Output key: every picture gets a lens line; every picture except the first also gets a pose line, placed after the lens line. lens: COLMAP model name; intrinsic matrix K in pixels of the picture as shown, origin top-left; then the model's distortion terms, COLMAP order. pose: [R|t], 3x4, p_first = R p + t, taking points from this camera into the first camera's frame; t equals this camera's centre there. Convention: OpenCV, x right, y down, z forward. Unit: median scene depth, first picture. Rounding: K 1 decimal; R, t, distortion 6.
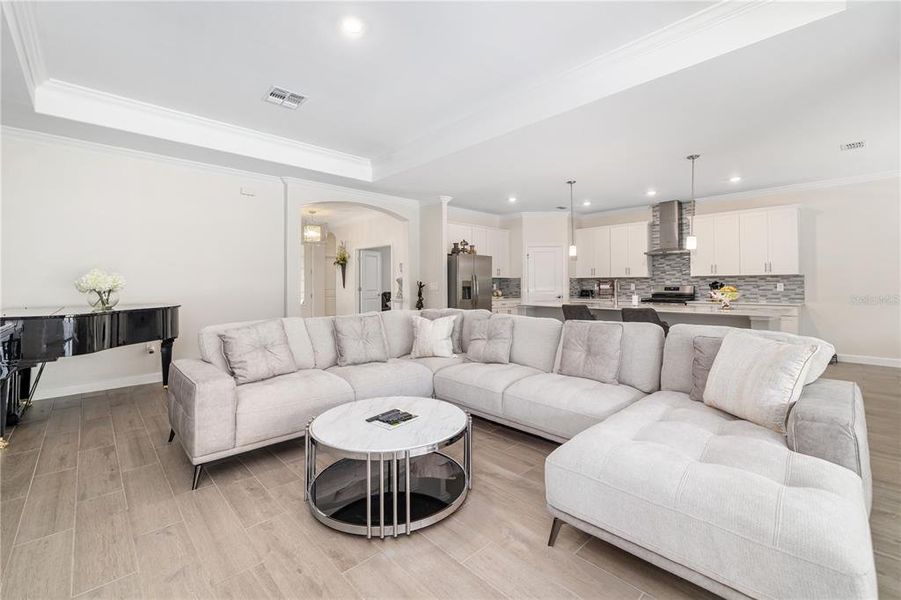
lens RADIAL K [[388.2, 0, 451.8], [0, 388.2, 284.2], [0, 0, 1]] dist [0.001245, 0.000207]
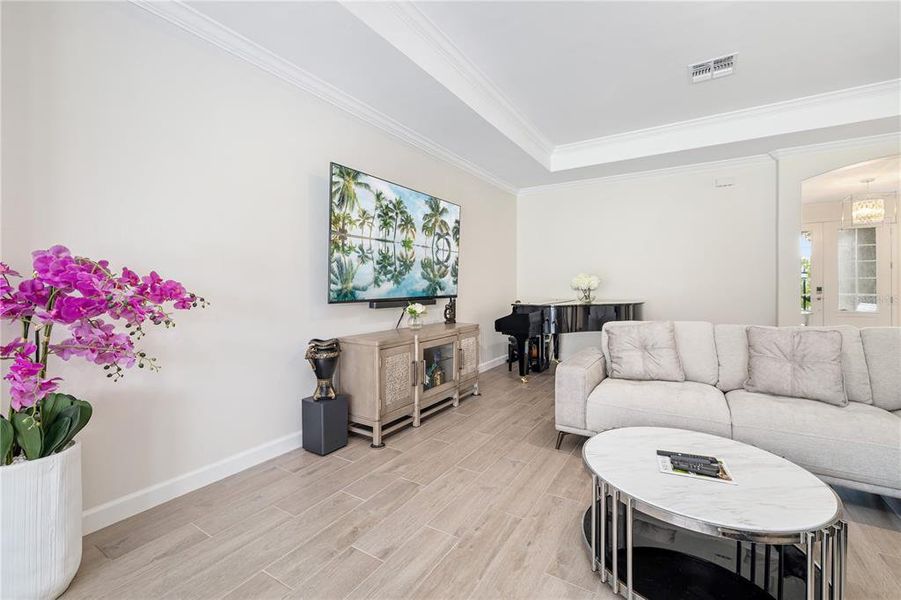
lens RADIAL K [[377.9, 0, 452.4], [0, 377.9, 289.4], [0, 0, 1]] dist [0.000777, 0.000260]
pose [[0.254167, 0.008990, -0.967119, 0.391198], [0.005799, 0.999925, 0.010819, 0.000722], [0.967143, -0.008358, 0.254095, 0.347654]]
